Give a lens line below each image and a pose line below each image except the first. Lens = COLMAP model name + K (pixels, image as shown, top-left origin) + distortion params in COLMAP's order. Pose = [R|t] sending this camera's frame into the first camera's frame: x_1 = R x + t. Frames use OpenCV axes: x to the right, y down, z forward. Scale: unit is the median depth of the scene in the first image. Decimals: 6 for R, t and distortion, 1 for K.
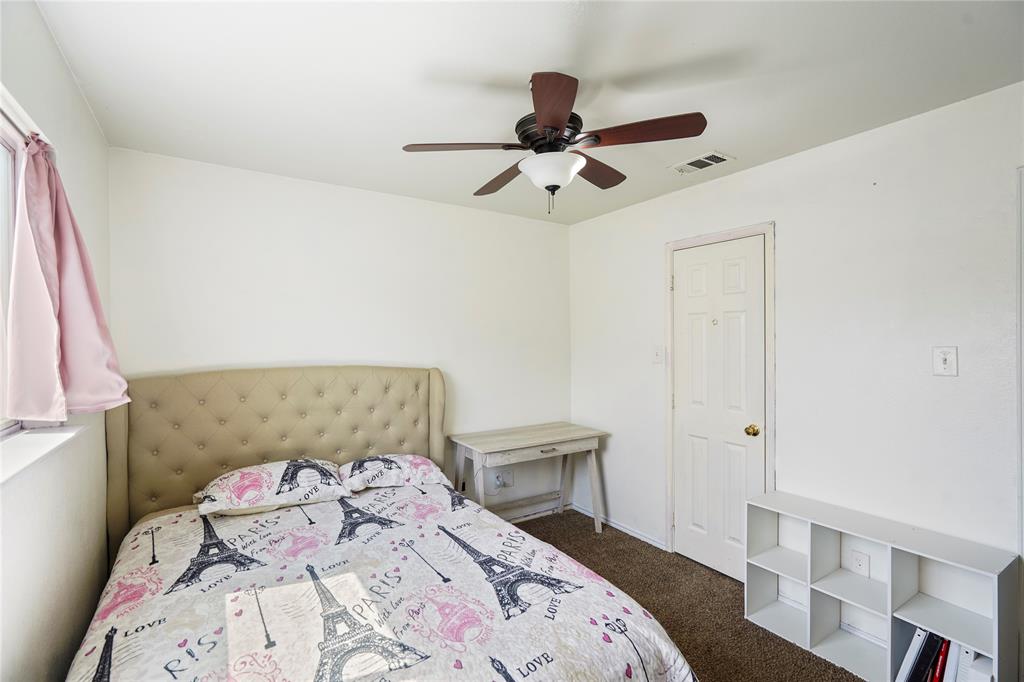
lens RADIAL K [[463.7, 0, 512.3], [0, 463.7, 355.6], [0, 0, 1]] dist [-0.000976, -0.000101]
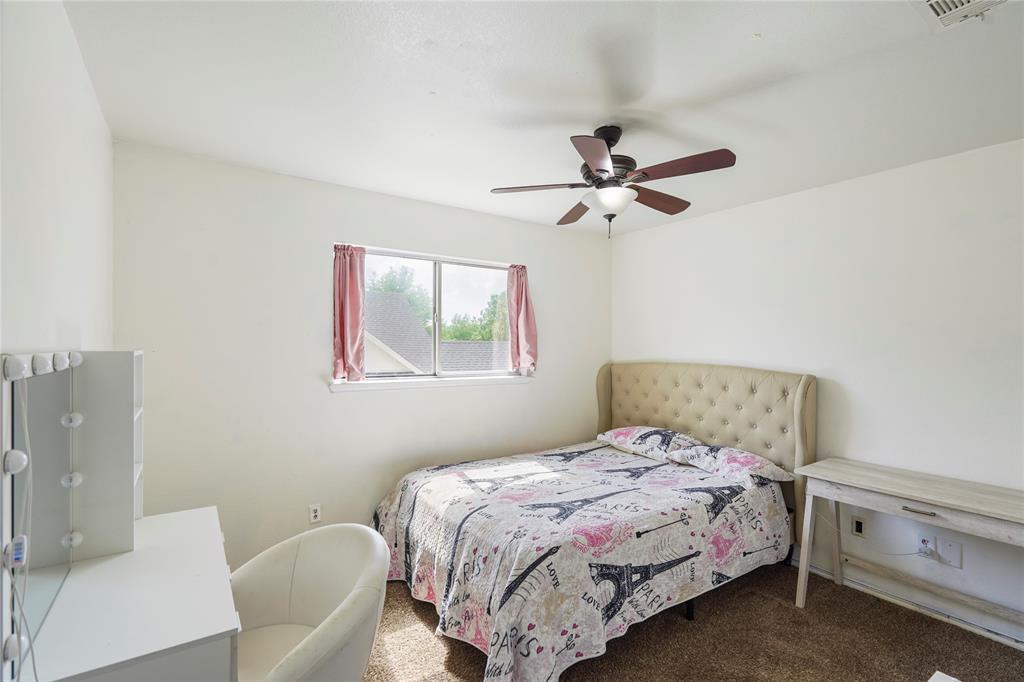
lens RADIAL K [[465.4, 0, 508.2], [0, 465.4, 343.9], [0, 0, 1]] dist [0.000511, 0.000046]
pose [[0.028897, 0.005398, -0.999568, 0.989782], [-0.042145, 0.999103, 0.004177, -0.019663], [0.998694, 0.042006, 0.029099, 0.515088]]
